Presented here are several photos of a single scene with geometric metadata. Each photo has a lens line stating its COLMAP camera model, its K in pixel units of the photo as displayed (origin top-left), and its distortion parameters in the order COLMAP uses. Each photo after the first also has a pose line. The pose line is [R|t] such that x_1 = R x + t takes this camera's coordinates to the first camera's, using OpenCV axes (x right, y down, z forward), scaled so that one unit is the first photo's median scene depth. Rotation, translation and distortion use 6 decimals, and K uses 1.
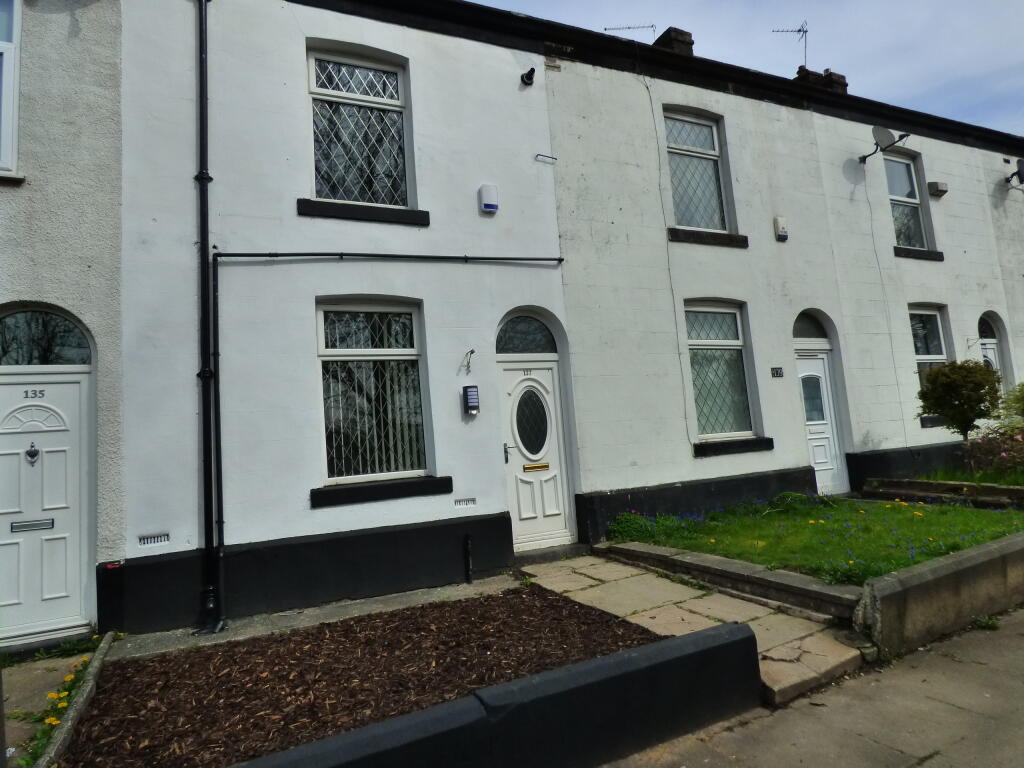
lens RADIAL K [[621.5, 0, 517.9], [0, 621.5, 383.1], [0, 0, 1]] dist [-0.007493, 0.000032]
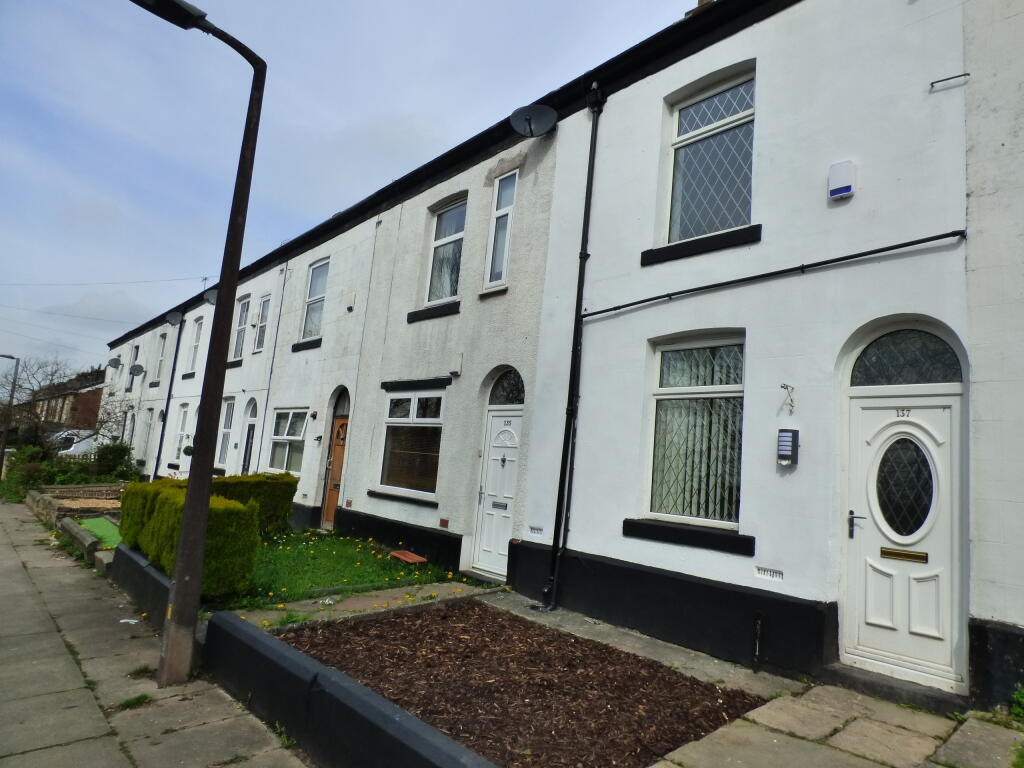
lens RADIAL K [[621.5, 0, 518.1], [0, 621.5, 385.1], [0, 0, 1]] dist [-0.007493, 0.000032]
pose [[0.300890, -0.024926, -0.953333, 0.574842], [-0.008712, 0.999545, -0.028884, -0.025592], [0.953619, 0.016997, 0.300536, 0.426184]]
